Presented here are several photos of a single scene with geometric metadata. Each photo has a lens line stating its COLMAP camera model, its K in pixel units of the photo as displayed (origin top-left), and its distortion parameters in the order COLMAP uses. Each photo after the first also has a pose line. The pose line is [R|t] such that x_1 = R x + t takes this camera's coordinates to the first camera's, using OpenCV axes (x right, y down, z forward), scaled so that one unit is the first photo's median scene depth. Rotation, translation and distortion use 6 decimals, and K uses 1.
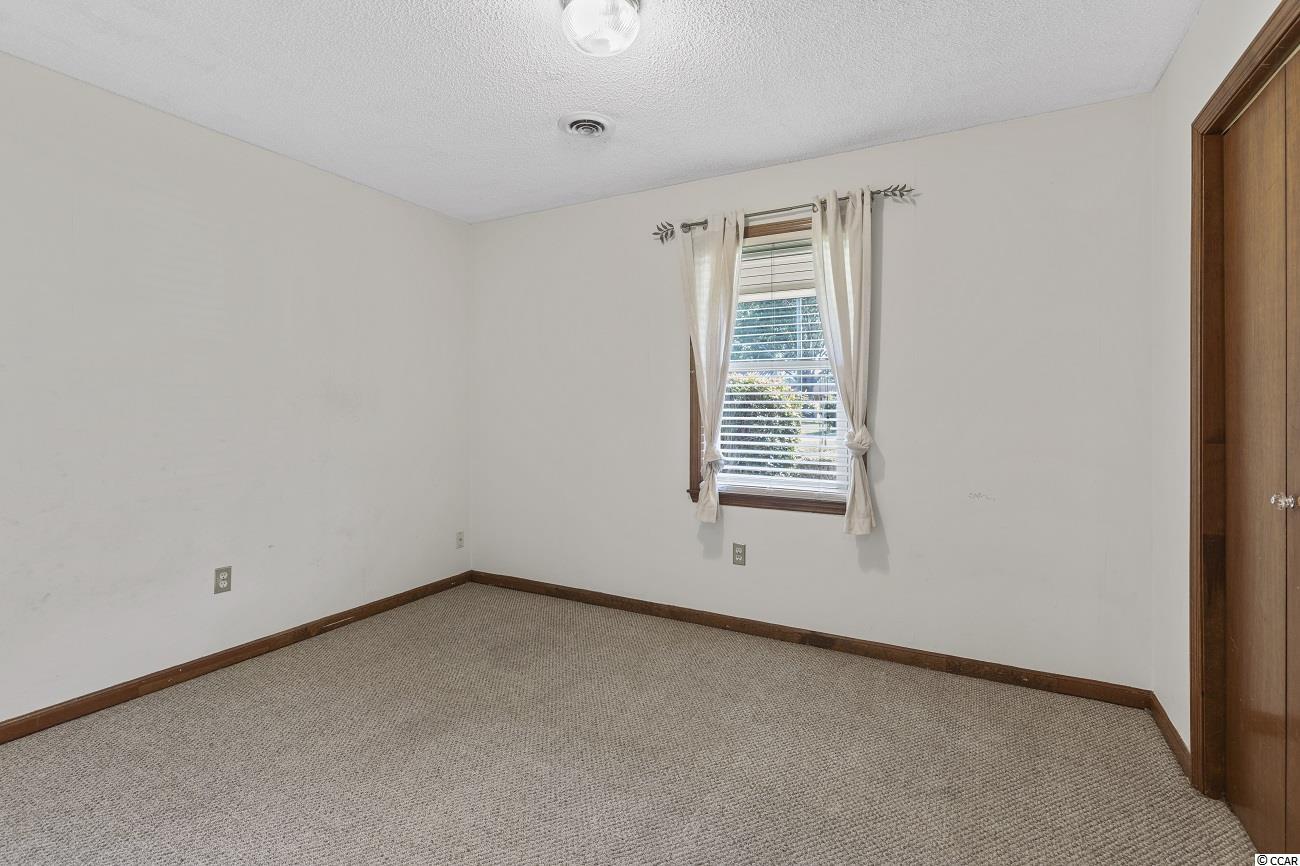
lens RADIAL K [[590.6, 0, 648.1], [0, 590.6, 435.1], [0, 0, 1]] dist [0.004736, -0.000344]
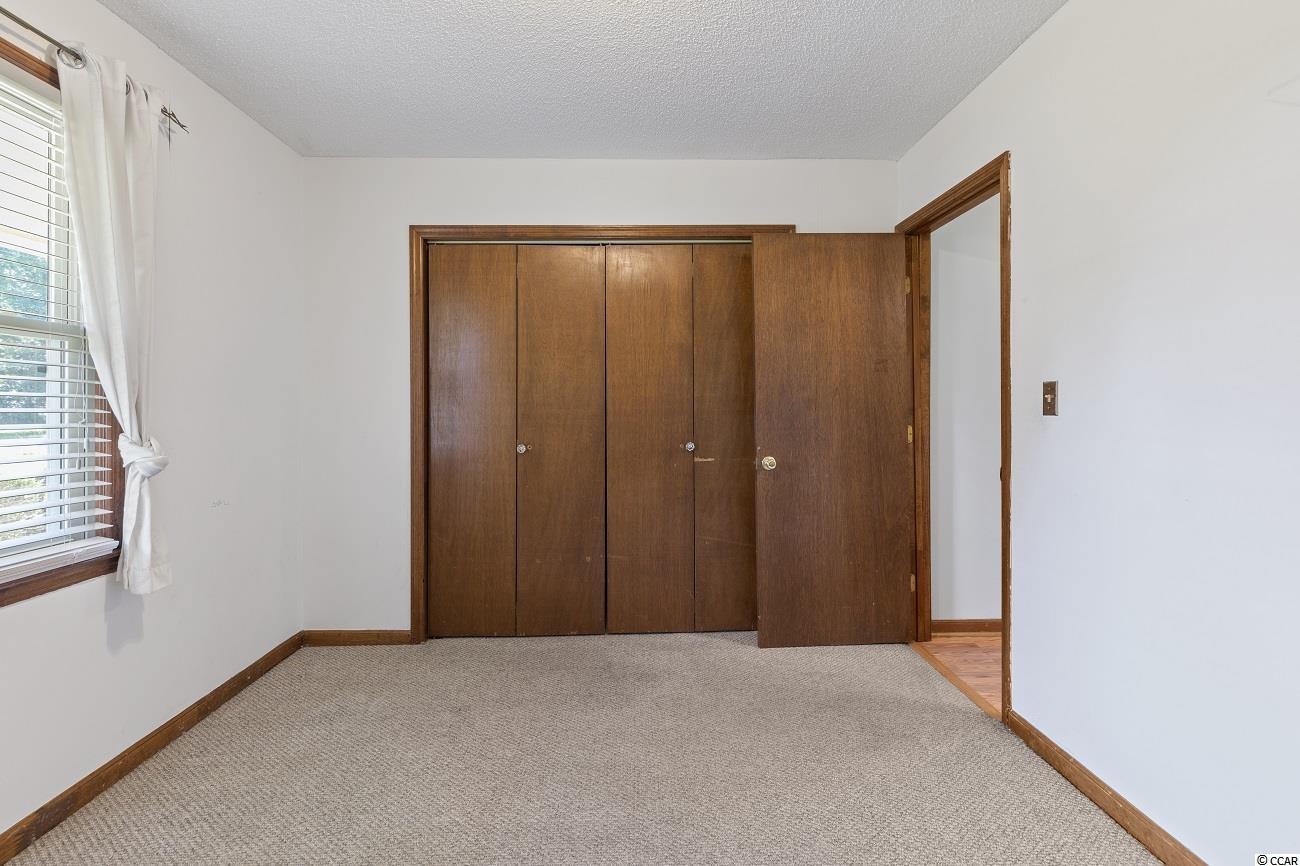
lens RADIAL K [[590.6, 0, 648.1], [0, 590.6, 435.1], [0, 0, 1]] dist [0.004736, -0.000344]
pose [[-0.498073, -0.040131, 0.866206, -0.604103], [0.032285, 0.997378, 0.064773, -0.040952], [-0.866534, 0.060227, -0.495471, 0.982027]]
